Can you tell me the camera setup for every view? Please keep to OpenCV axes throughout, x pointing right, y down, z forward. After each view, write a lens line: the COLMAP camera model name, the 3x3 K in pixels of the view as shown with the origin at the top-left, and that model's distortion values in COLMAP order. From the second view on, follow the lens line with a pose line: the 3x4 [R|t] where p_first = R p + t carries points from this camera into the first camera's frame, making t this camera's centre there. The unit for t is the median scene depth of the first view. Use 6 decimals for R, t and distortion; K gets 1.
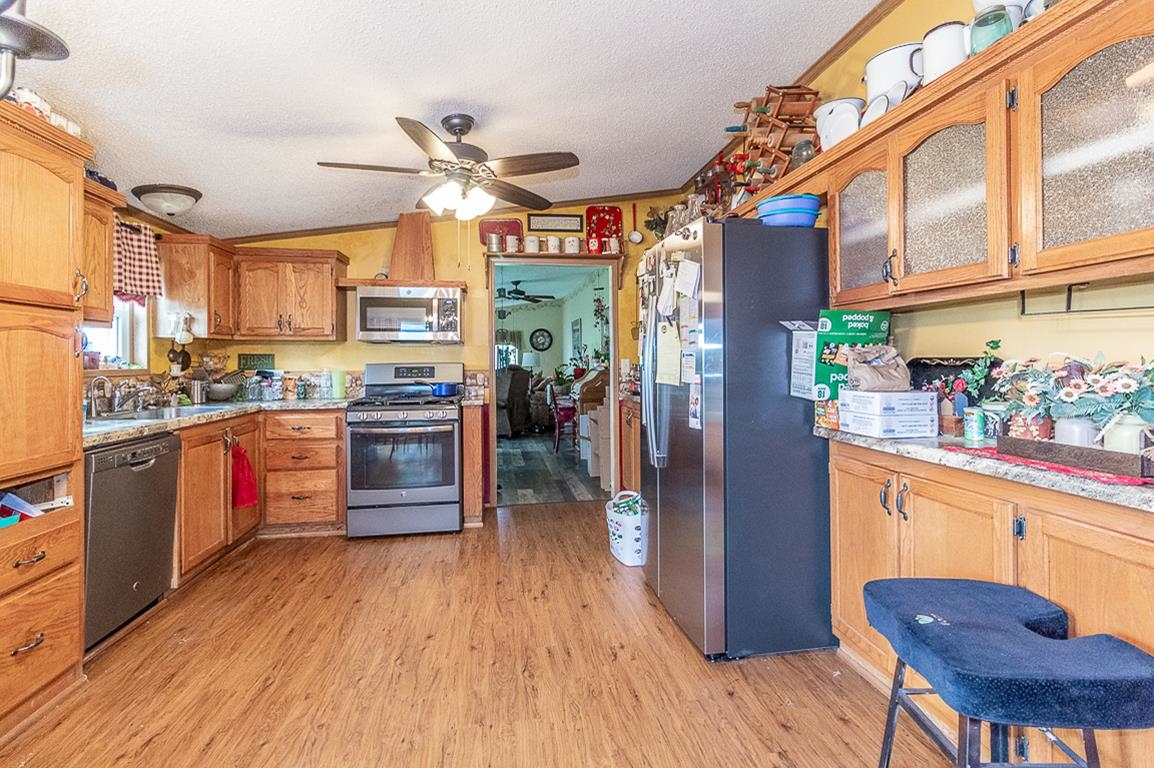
lens RADIAL K [[551.4, 0, 589.1], [0, 551.4, 360.0], [0, 0, 1]] dist [0.002798, -0.000576]
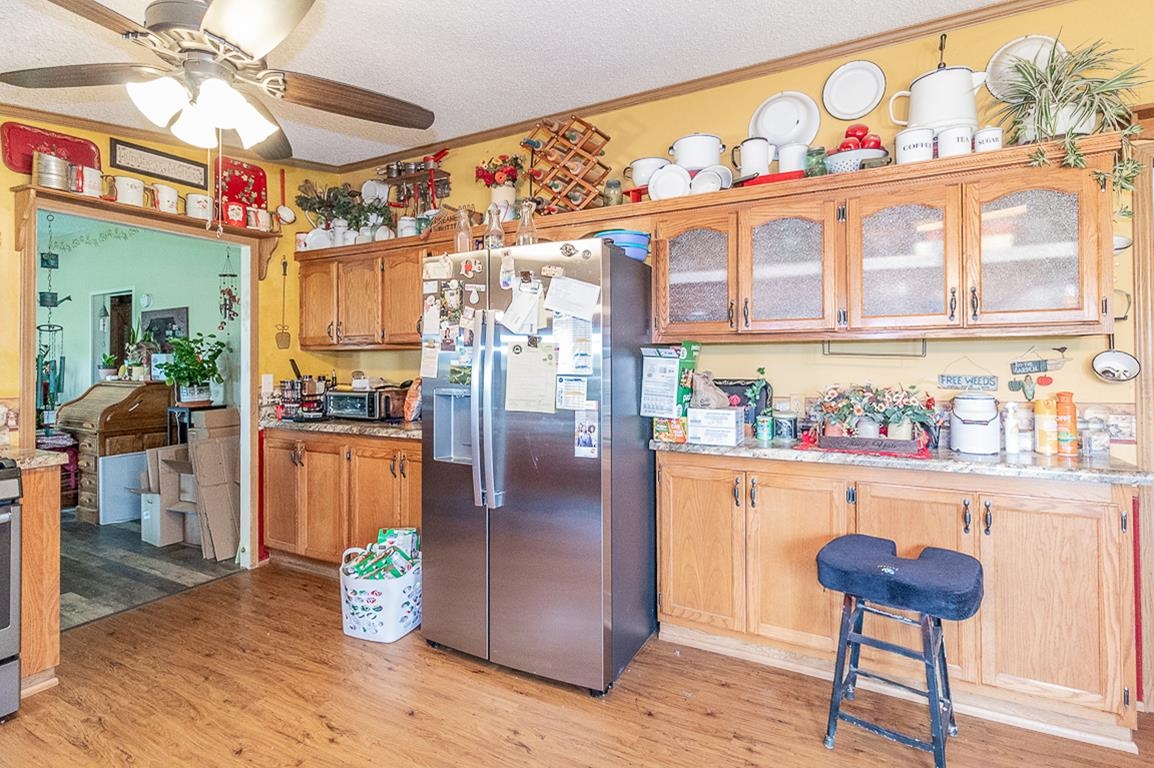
lens RADIAL K [[551.4, 0, 602.3], [0, 551.4, 358.2], [0, 0, 1]] dist [0.002798, -0.000576]
pose [[0.598629, 0.011687, 0.800941, -0.449466], [-0.004441, 0.999927, -0.011272, -0.029475], [-0.801014, 0.003190, 0.598637, 0.332117]]
